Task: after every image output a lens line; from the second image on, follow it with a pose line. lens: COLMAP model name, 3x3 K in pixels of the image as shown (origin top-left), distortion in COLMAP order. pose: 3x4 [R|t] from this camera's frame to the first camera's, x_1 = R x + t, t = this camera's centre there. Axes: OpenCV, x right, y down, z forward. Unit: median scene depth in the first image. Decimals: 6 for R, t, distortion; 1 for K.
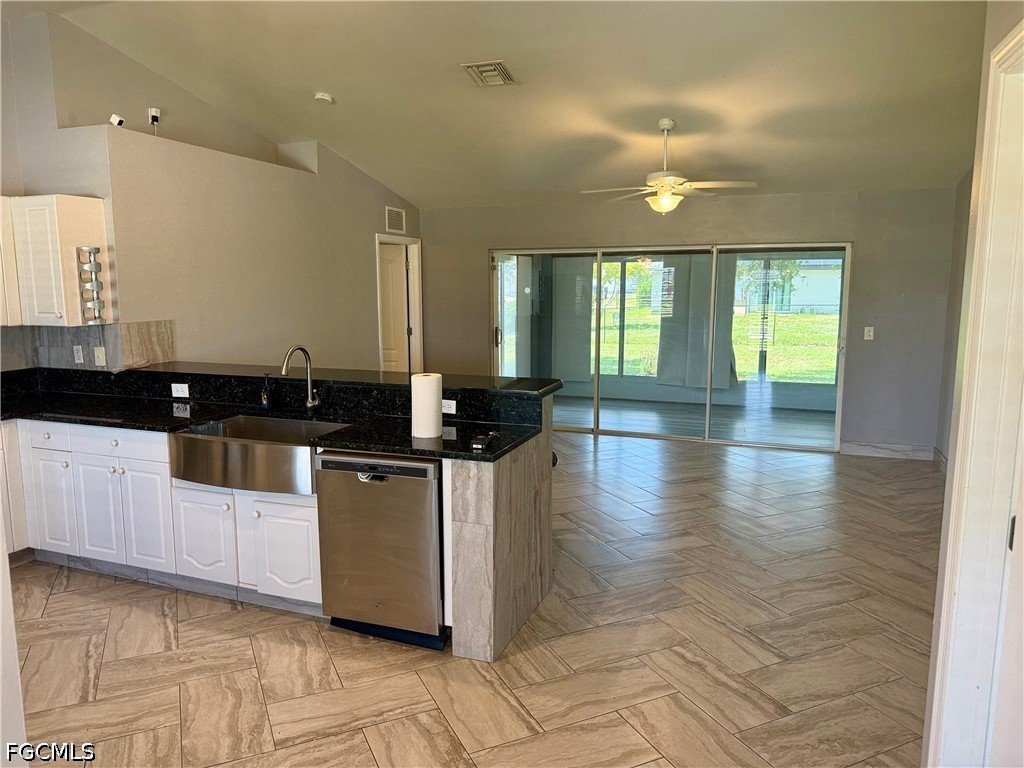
lens RADIAL K [[717.8, 0, 502.2], [0, 717.8, 380.3], [0, 0, 1]] dist [0.064215, -0.090540]
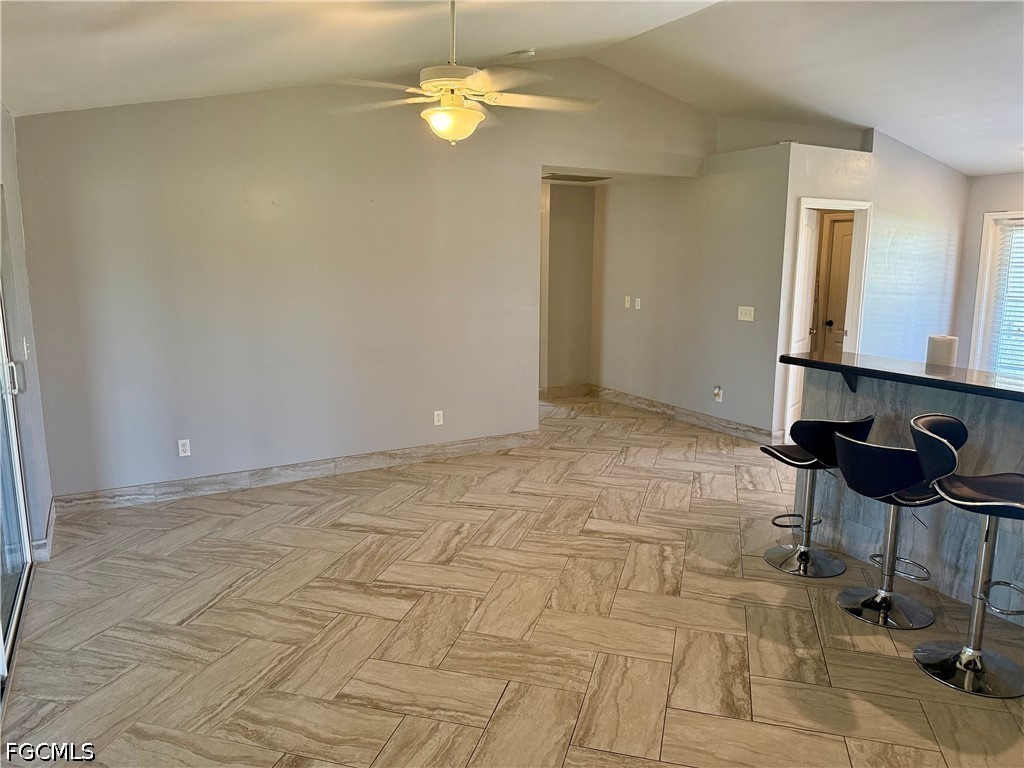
lens RADIAL K [[717.8, 0, 510.7], [0, 717.8, 382.7], [0, 0, 1]] dist [0.064215, -0.090540]
pose [[-0.763885, -0.114470, 0.635119, -0.258275], [0.086546, 0.957083, 0.276591, -0.259279], [-0.639522, 0.266250, -0.721195, 1.842888]]
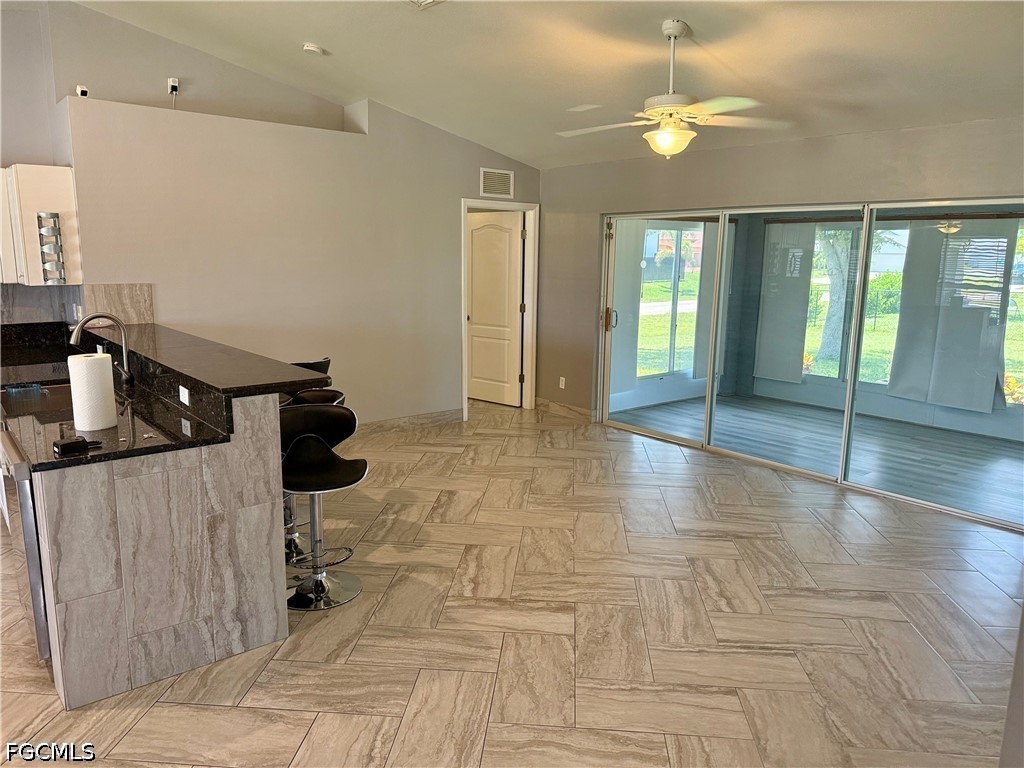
lens RADIAL K [[717.8, 0, 507.1], [0, 717.8, 381.3], [0, 0, 1]] dist [0.064215, -0.090540]
pose [[0.871015, 0.100291, -0.480911, 0.573953], [-0.082132, 0.994890, 0.058724, -0.053329], [0.484343, -0.011651, 0.874801, 0.385158]]
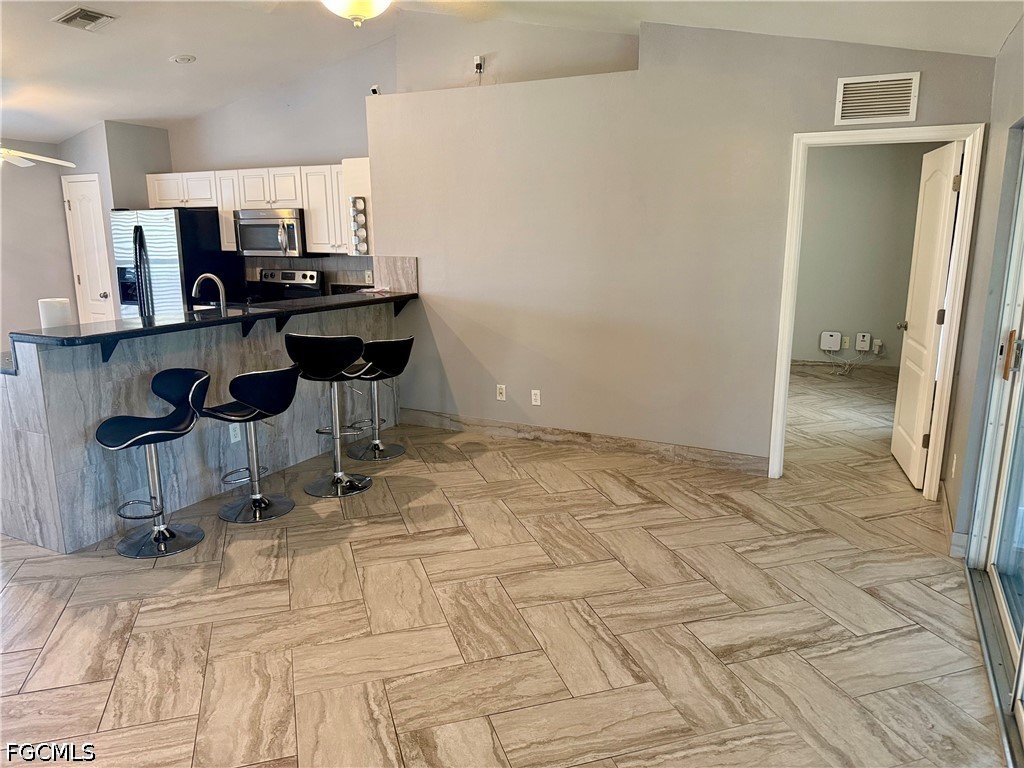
lens RADIAL K [[717.8, 0, 512.4], [0, 717.8, 383.4], [0, 0, 1]] dist [0.064215, -0.090540]
pose [[-0.110500, 0.211529, -0.971105, 0.781362], [-0.132641, 0.965209, 0.225338, -0.189932], [0.984985, 0.153709, -0.078598, 1.453303]]
